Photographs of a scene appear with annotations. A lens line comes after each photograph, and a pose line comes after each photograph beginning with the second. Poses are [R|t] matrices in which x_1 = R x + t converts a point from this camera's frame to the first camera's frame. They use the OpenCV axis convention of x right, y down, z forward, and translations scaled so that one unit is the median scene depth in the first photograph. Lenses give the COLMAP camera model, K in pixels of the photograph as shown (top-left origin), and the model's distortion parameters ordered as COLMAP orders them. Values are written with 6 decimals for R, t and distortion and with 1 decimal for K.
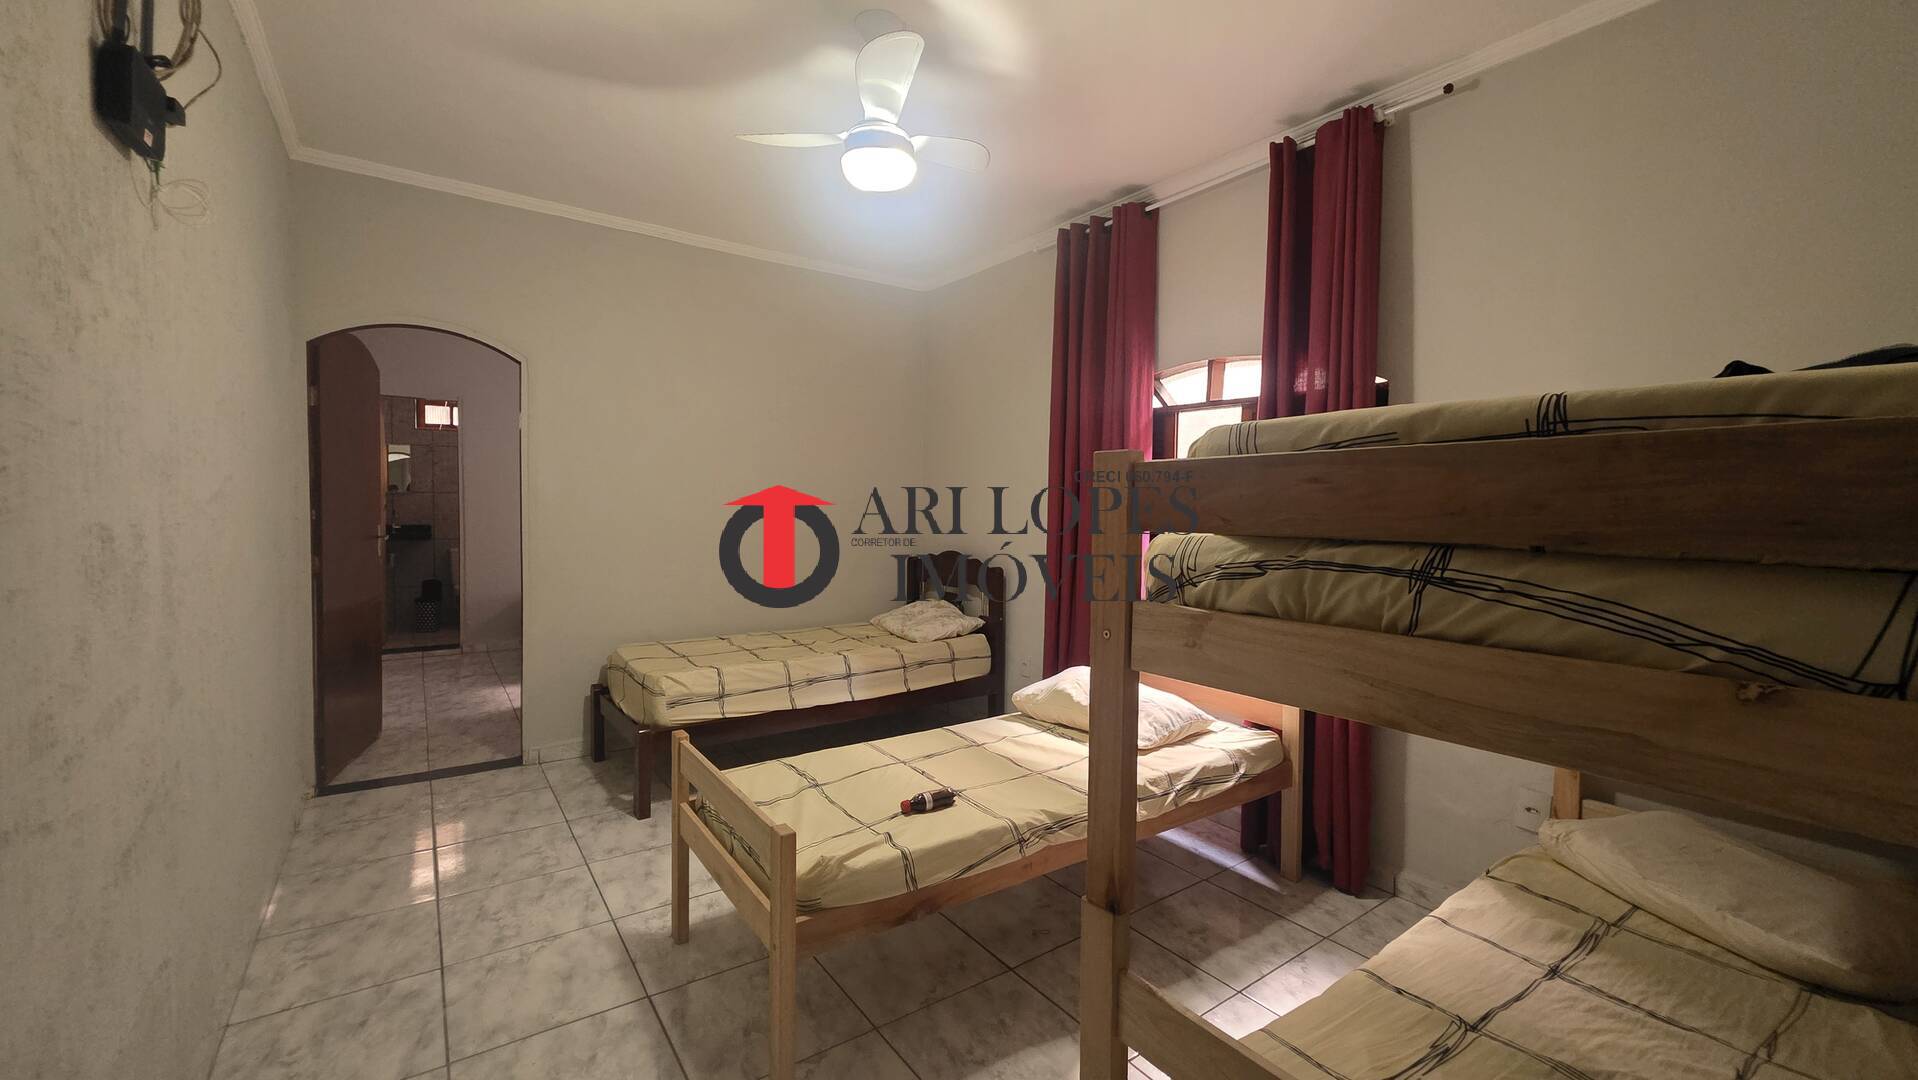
lens RADIAL K [[763.8, 0, 964.2], [0, 763.8, 534.4], [0, 0, 1]] dist [0.002791, -0.000175]
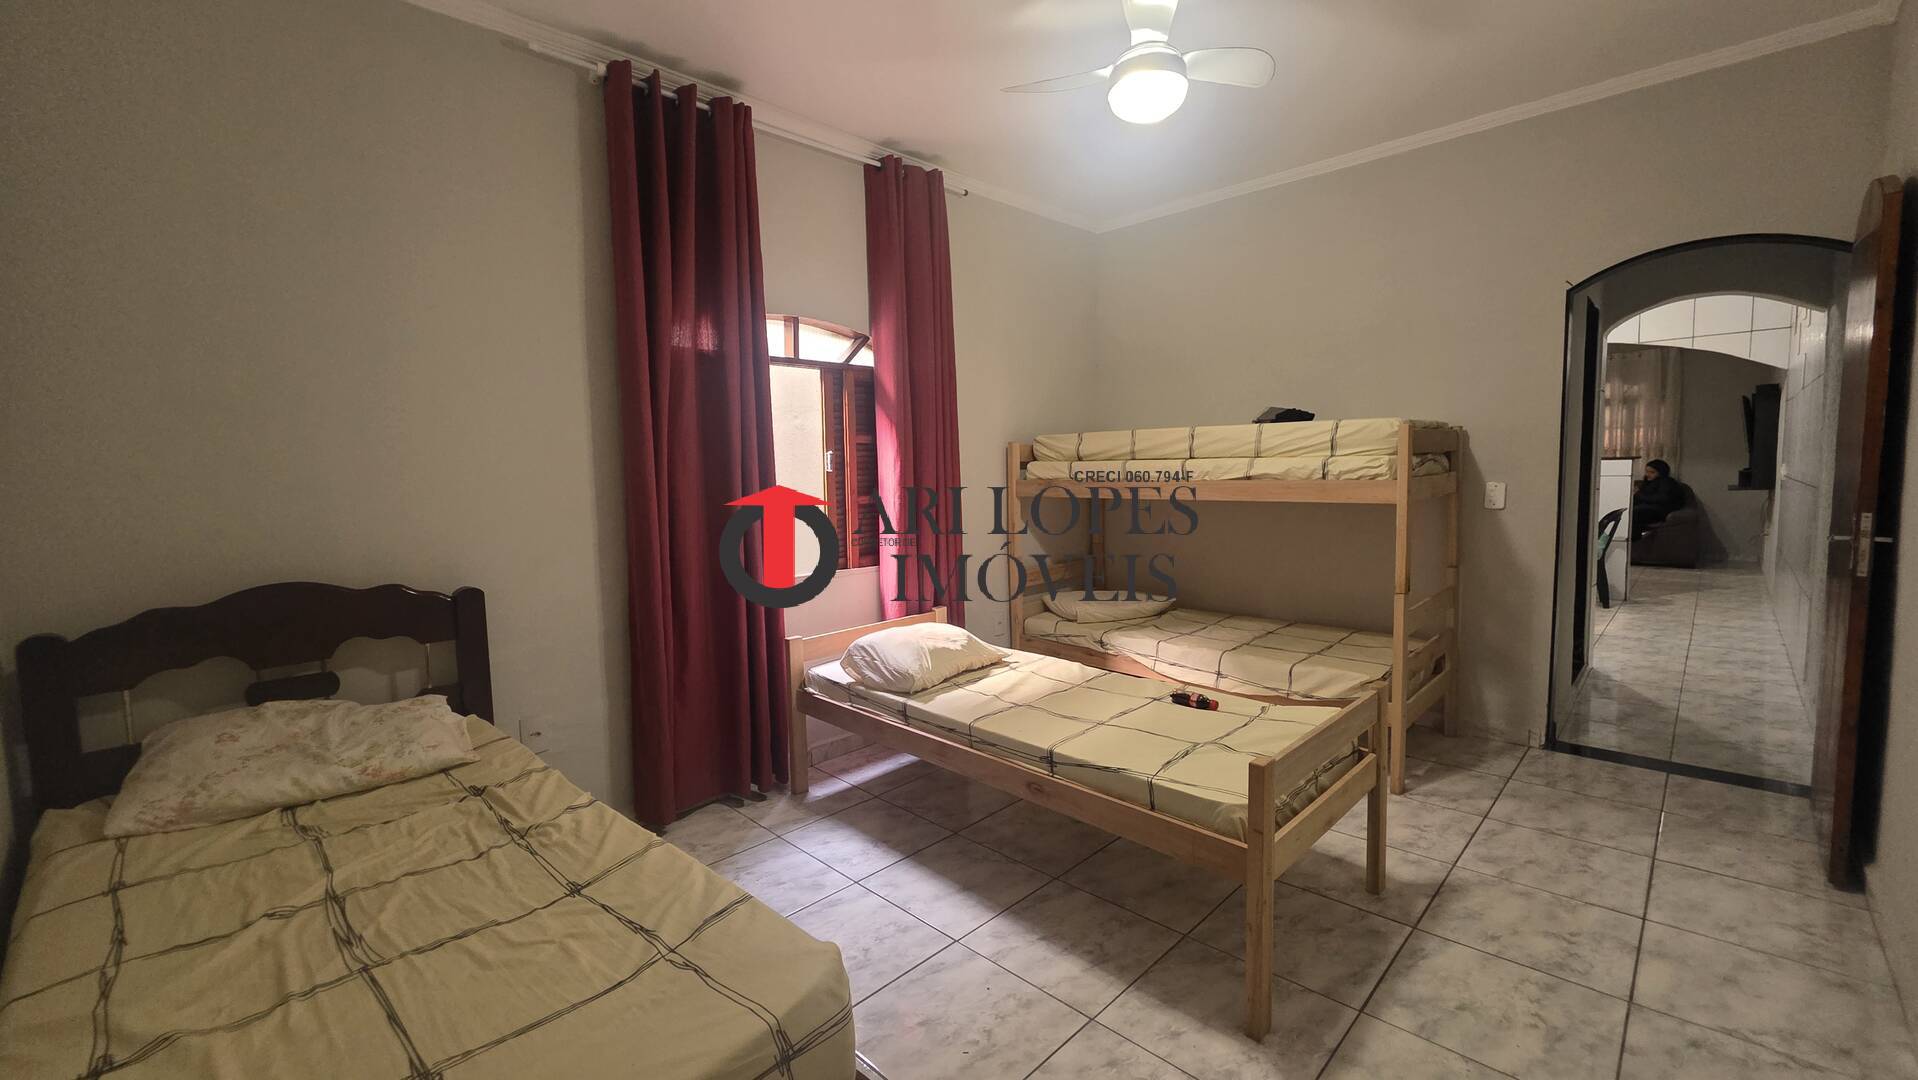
lens RADIAL K [[717.4, 0, 956.1], [0, 717.4, 553.9], [0, 0, 1]] dist [-0.026106, -0.000001]
pose [[-0.129328, -0.119680, 0.984353, -1.041207], [0.069055, 0.989193, 0.129341, -0.042869], [-0.989195, 0.084702, -0.119666, 1.455411]]
